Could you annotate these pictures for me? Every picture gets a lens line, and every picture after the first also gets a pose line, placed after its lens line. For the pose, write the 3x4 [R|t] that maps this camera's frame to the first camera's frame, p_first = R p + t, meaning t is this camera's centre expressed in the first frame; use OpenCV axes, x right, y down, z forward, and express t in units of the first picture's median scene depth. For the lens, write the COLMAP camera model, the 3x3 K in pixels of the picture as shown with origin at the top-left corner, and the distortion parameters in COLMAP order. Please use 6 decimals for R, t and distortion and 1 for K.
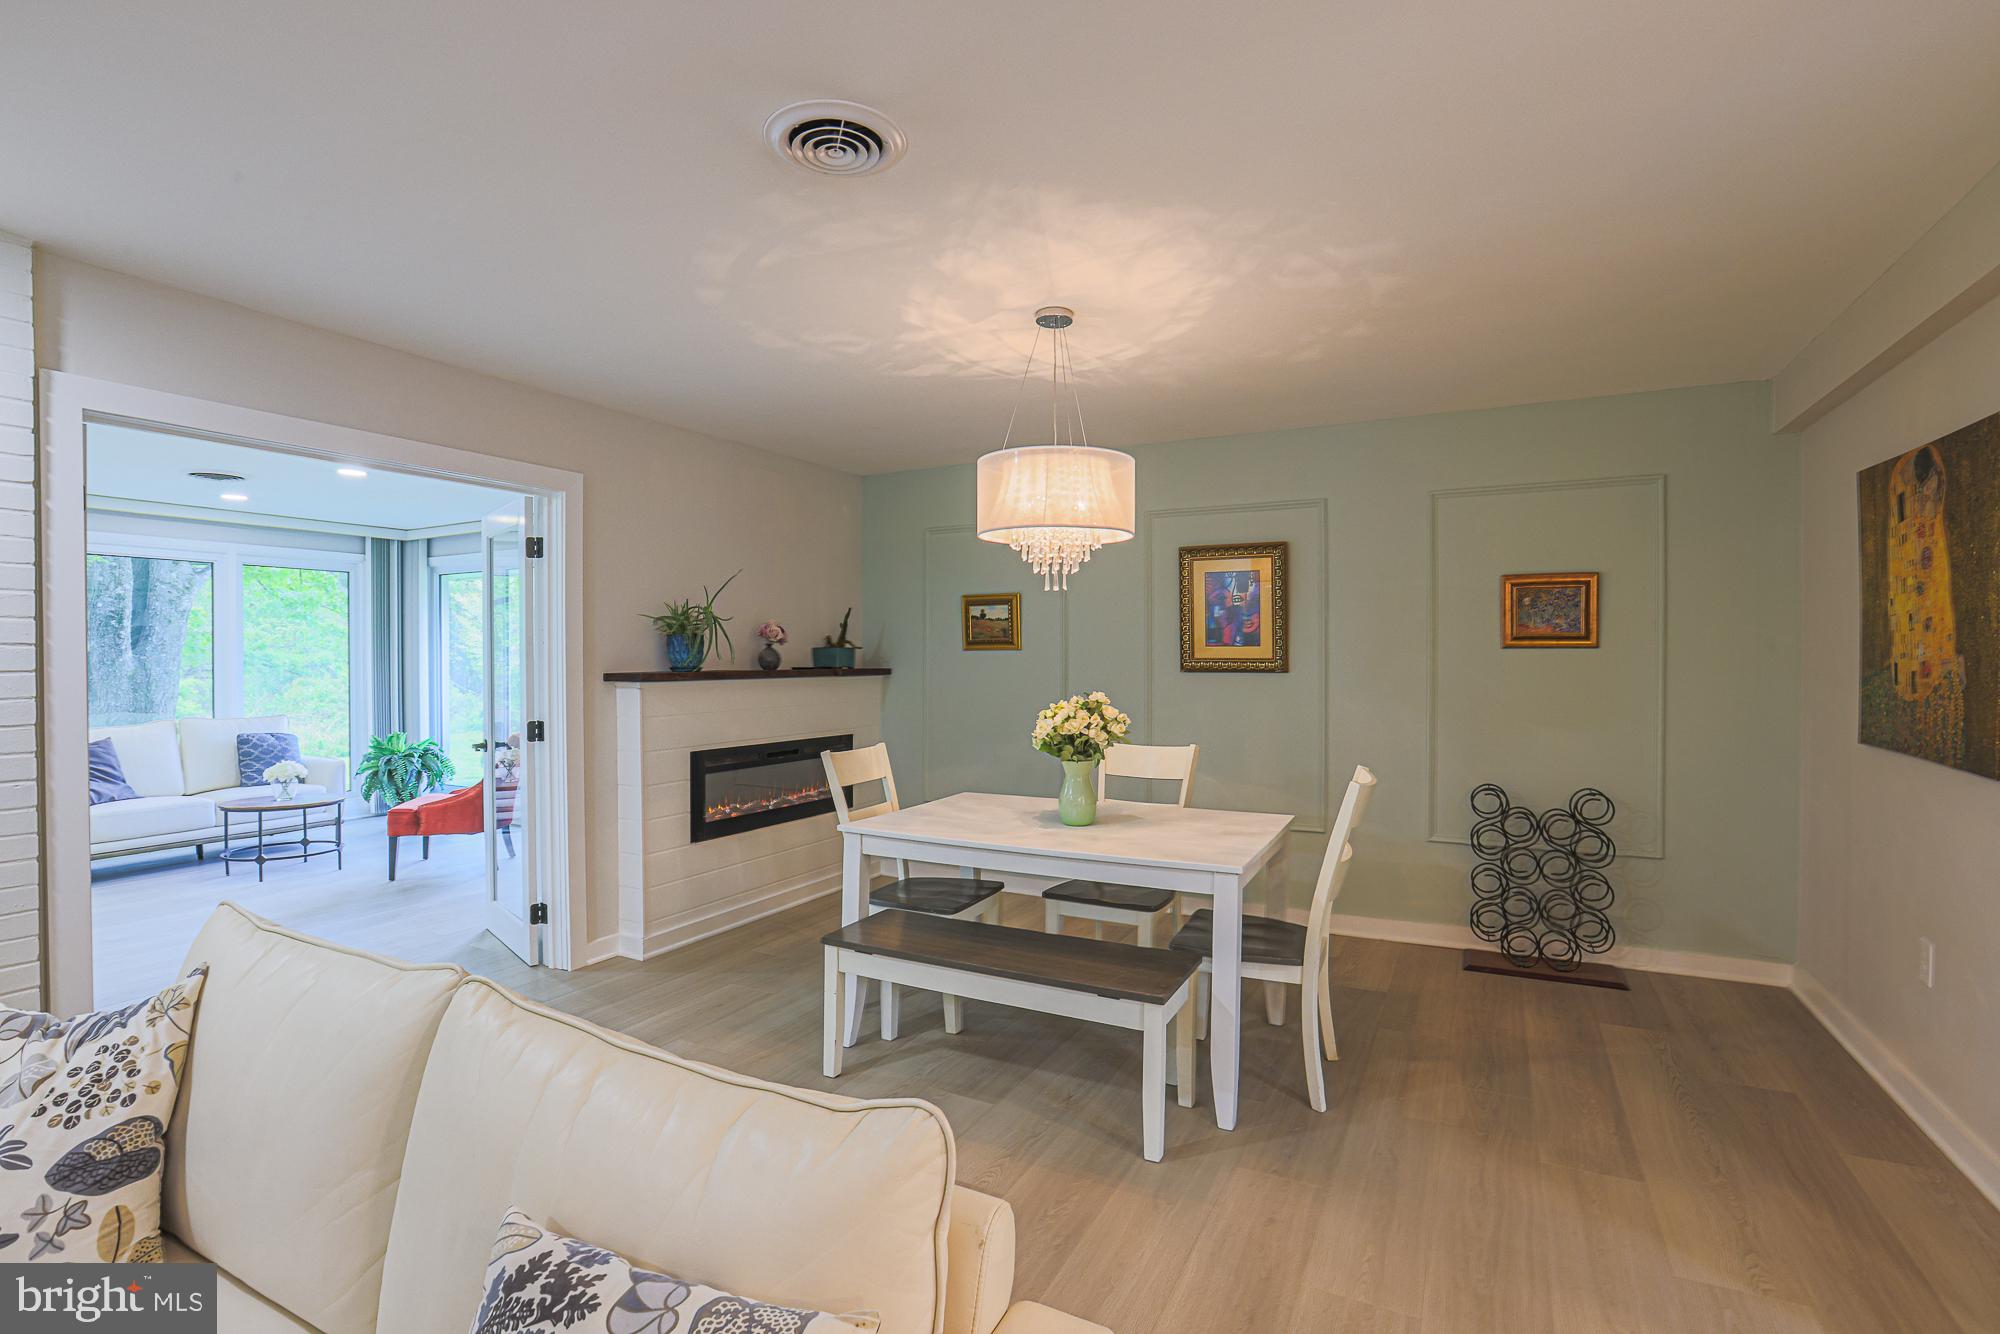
lens RADIAL K [[920.7, 0, 1004.0], [0, 920.7, 659.2], [0, 0, 1]] dist [-0.049573, 0.014304]
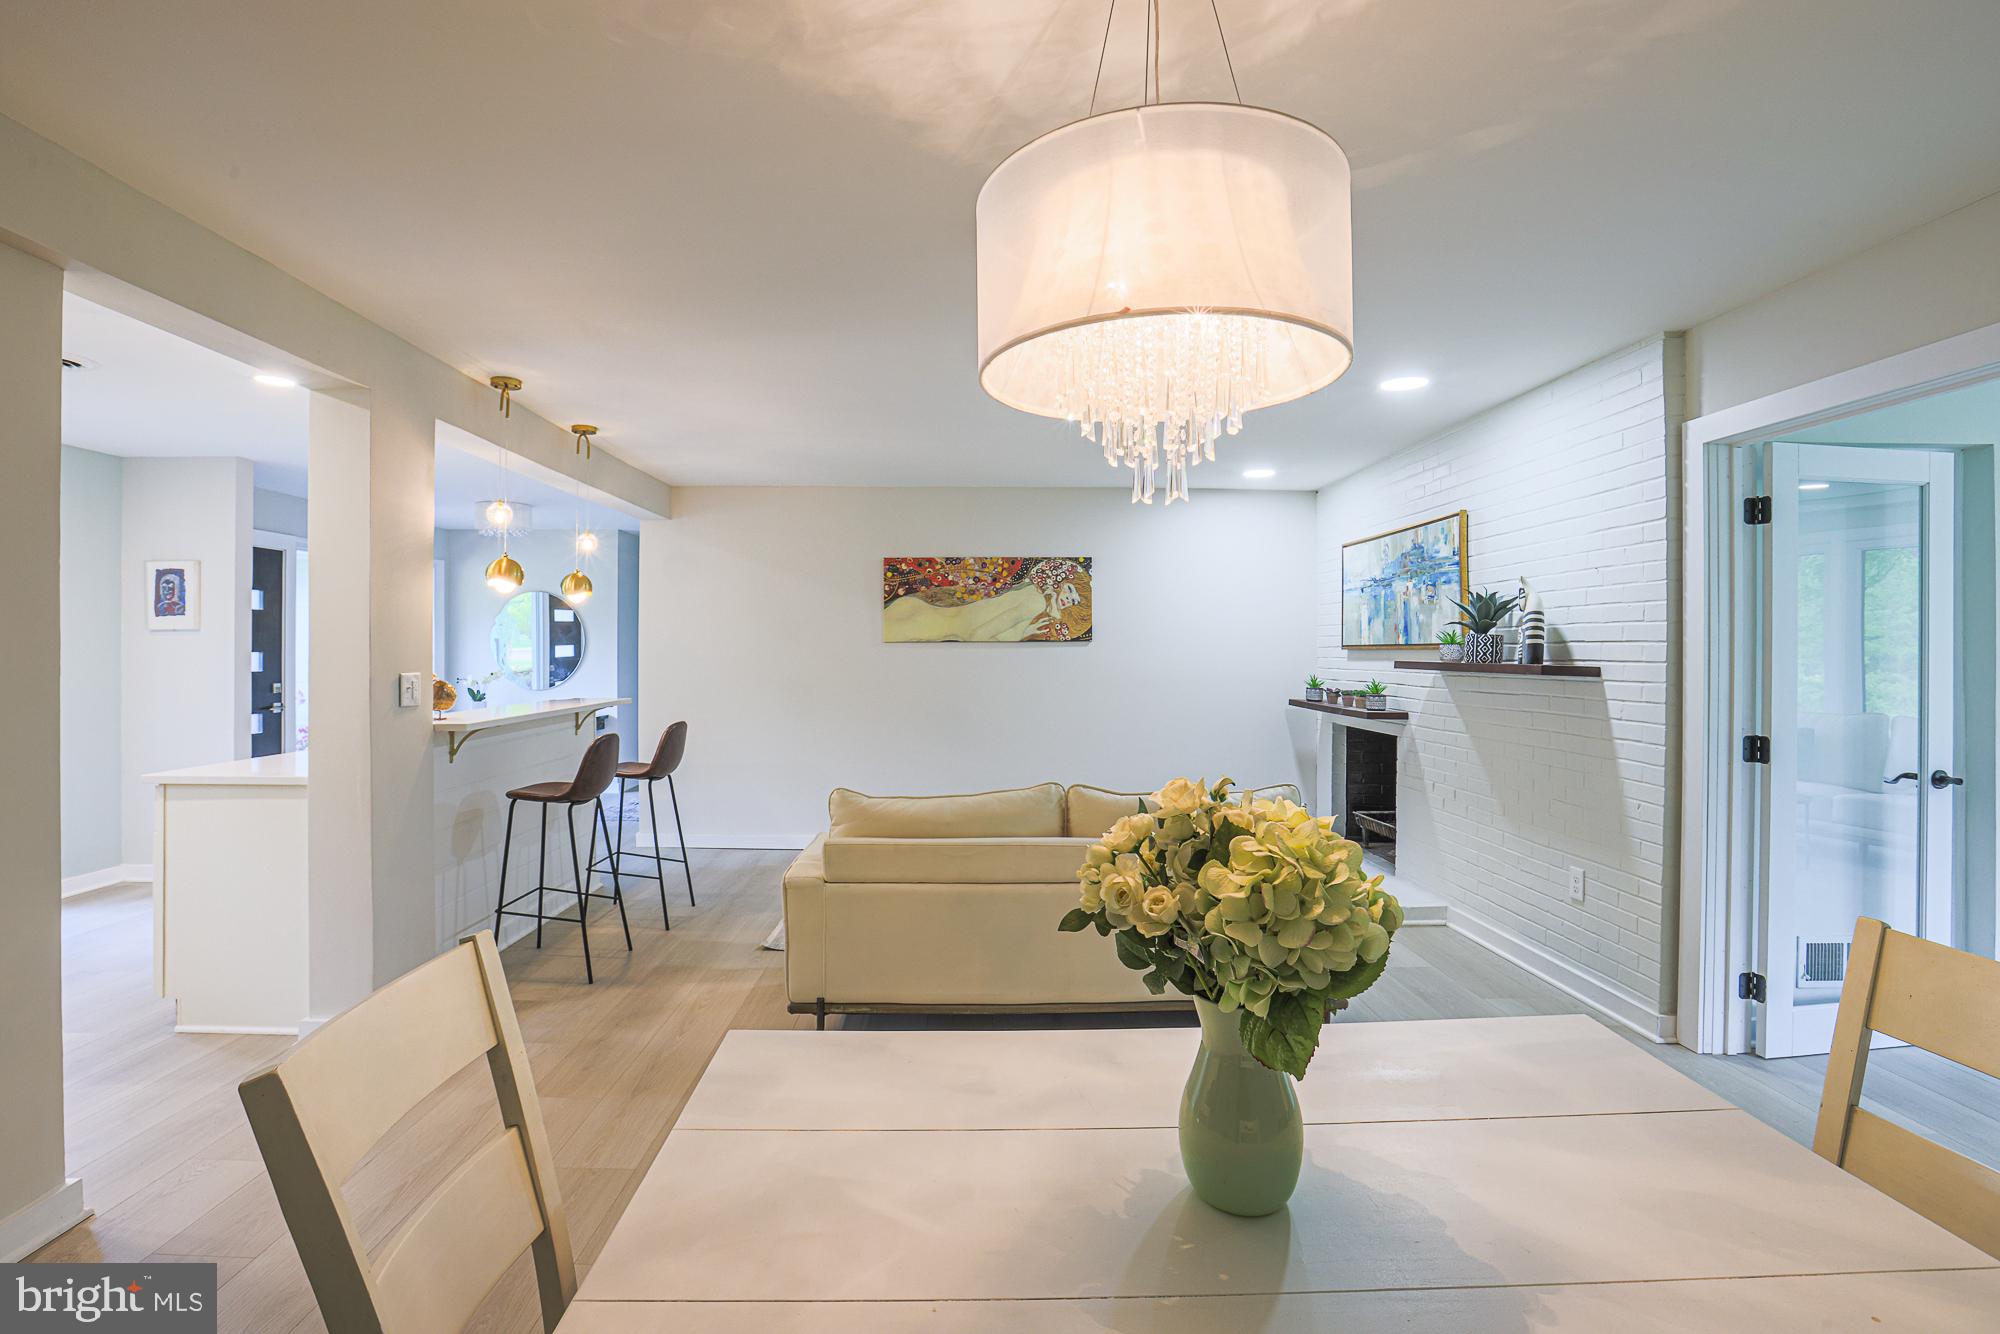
lens RADIAL K [[920.7, 0, 970.6], [0, 920.7, 646.4], [0, 0, 1]] dist [-0.049573, 0.014304]
pose [[-0.885292, -0.000060, -0.465036, 0.243248], [-0.002077, 0.999991, 0.003825, -0.007216], [0.465032, 0.004352, -0.885283, 0.979667]]
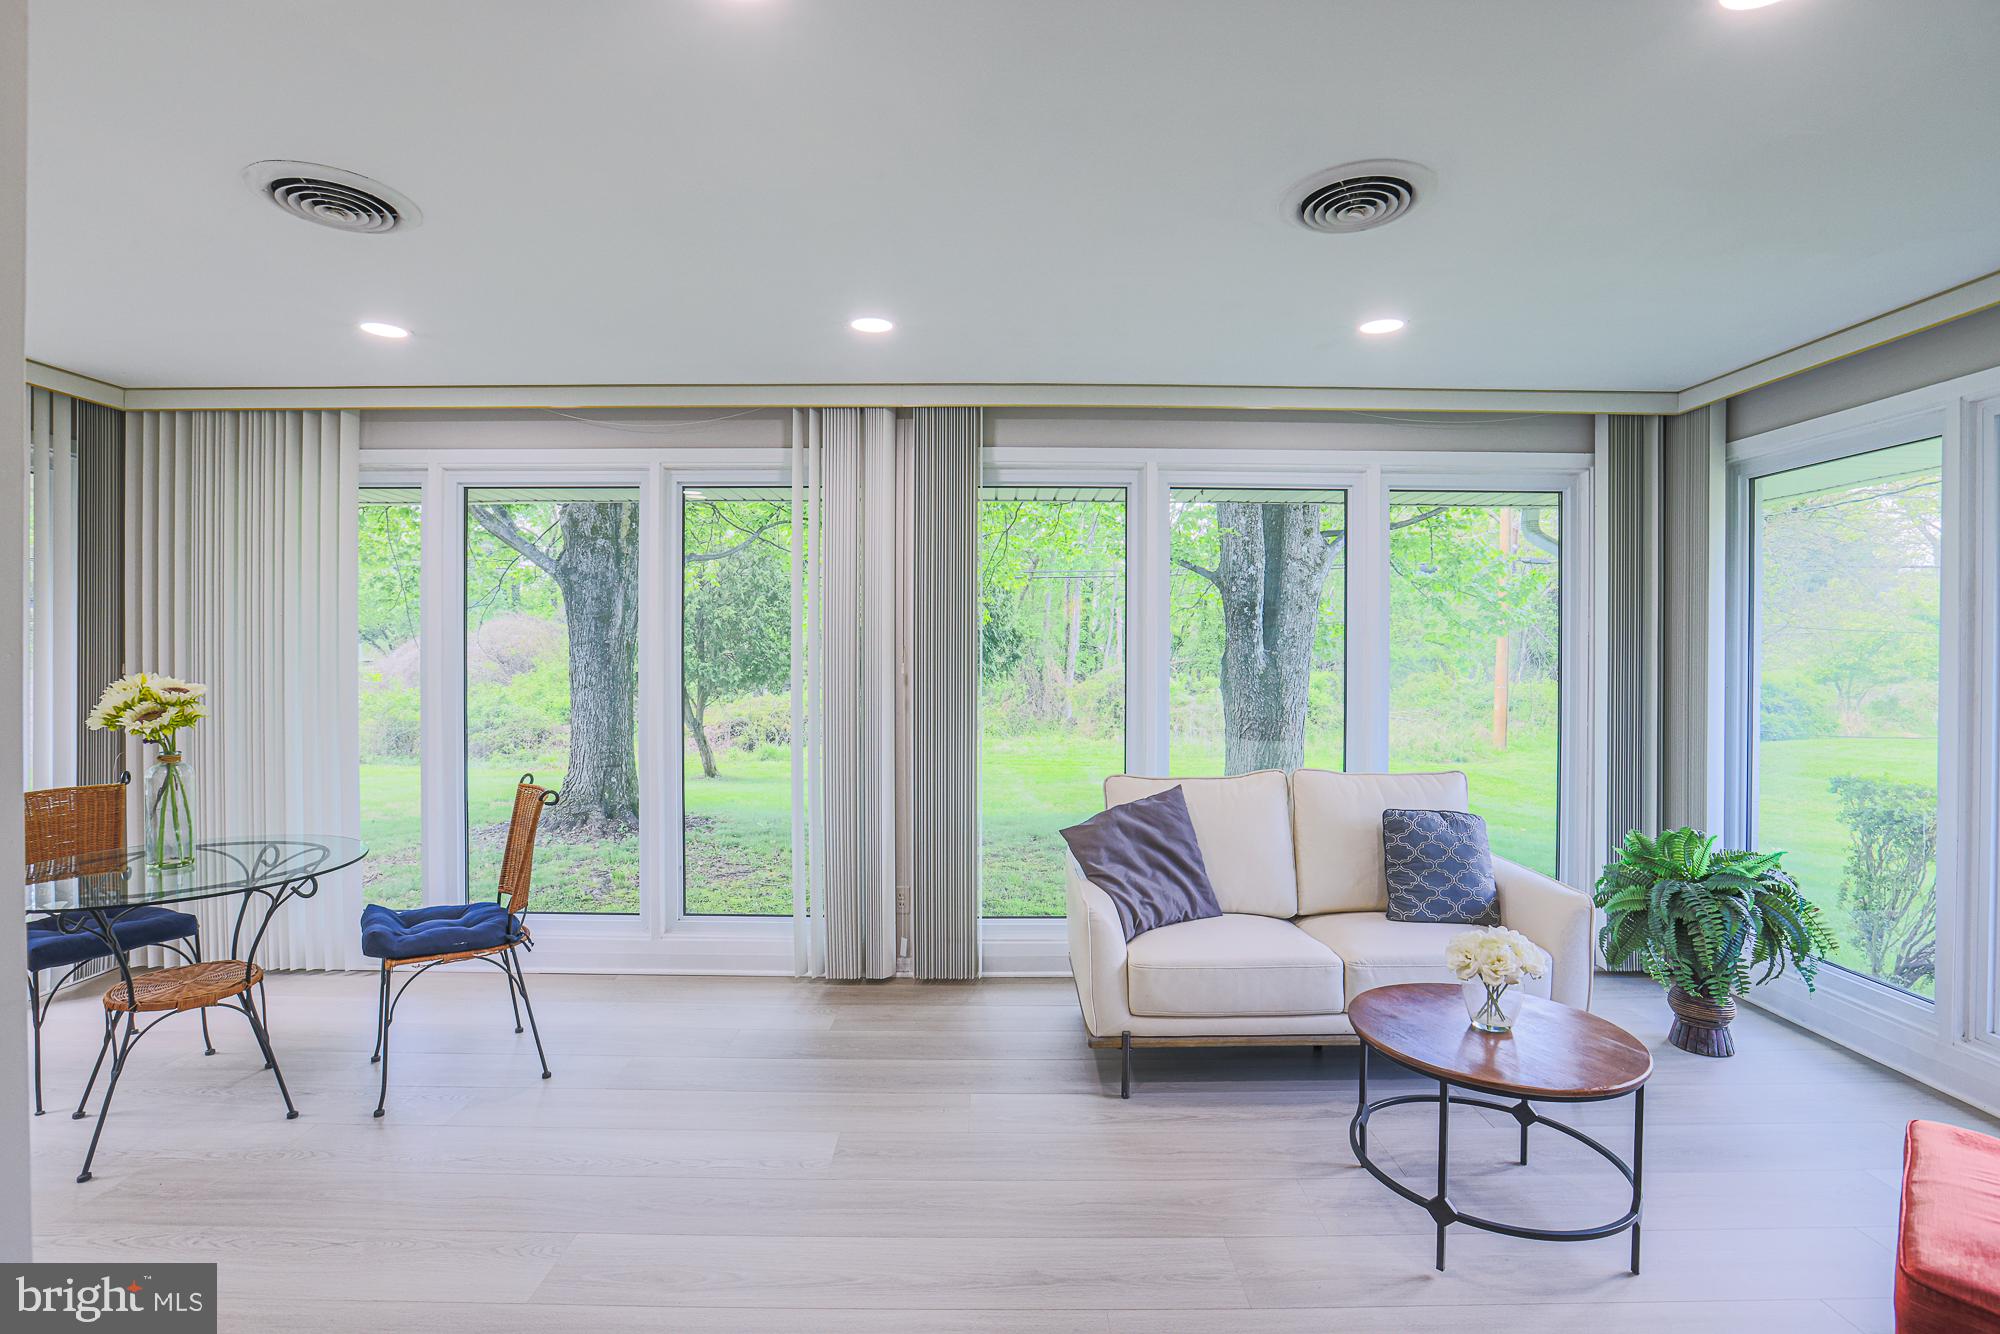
lens RADIAL K [[920.7, 0, 999.0], [0, 920.7, 660.9], [0, 0, 1]] dist [-0.049573, 0.014304]
pose [[0.466116, 0.013896, -0.884615, -0.774907], [-0.007928, 0.999902, 0.011530, -0.004725], [0.884688, 0.001639, 0.466180, 0.873496]]
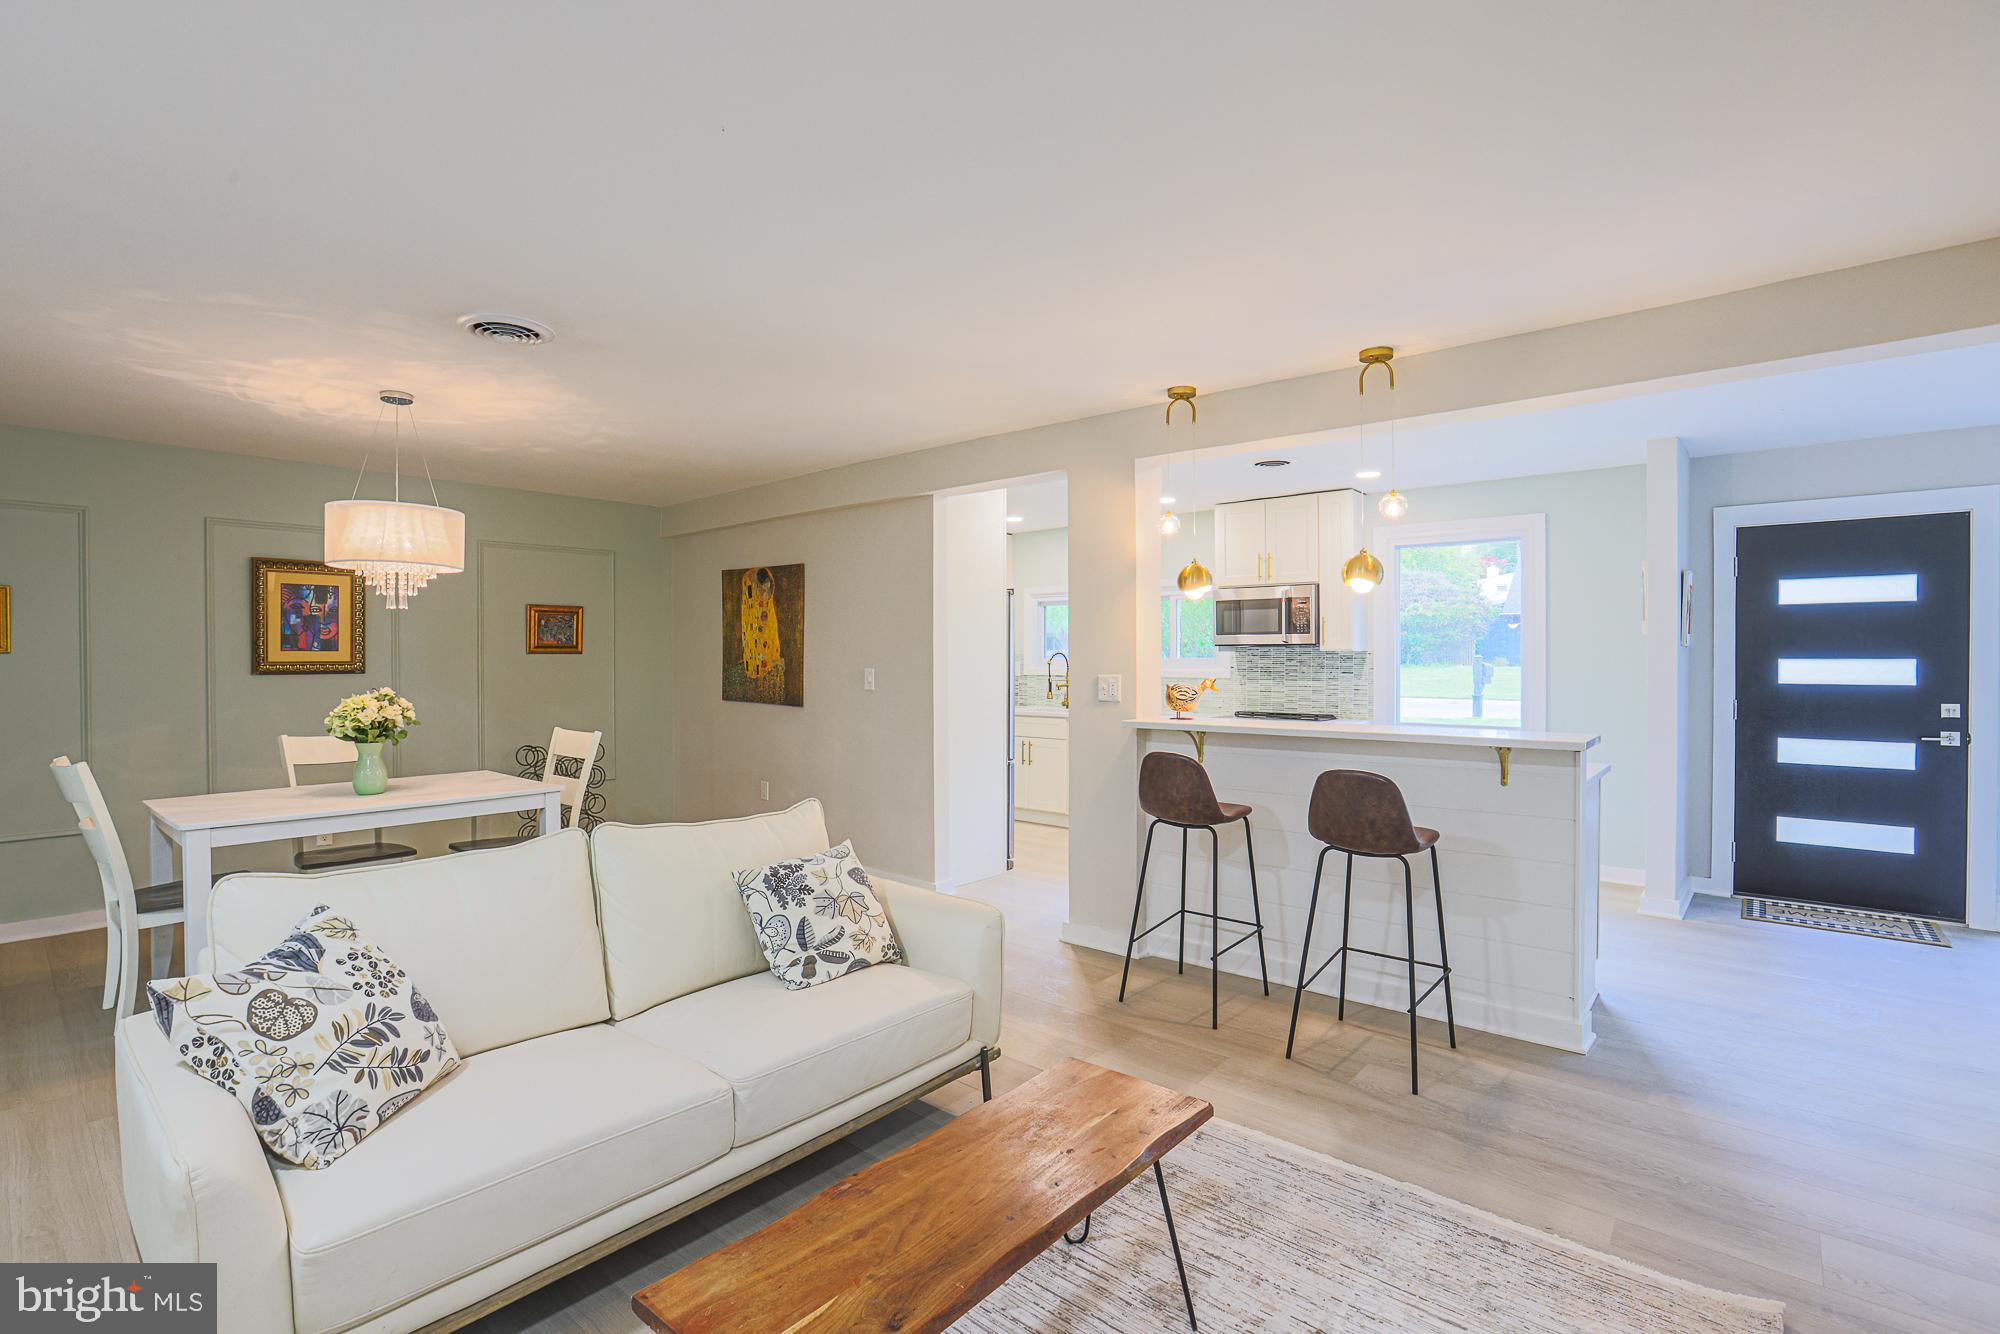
lens RADIAL K [[920.7, 0, 996.2], [0, 920.7, 664.8], [0, 0, 1]] dist [-0.049573, 0.014304]
pose [[0.228177, -0.008736, 0.973581, -0.727339], [0.006594, 0.999951, 0.007427, 0.000633], [-0.973597, 0.004725, 0.228223, -0.084580]]
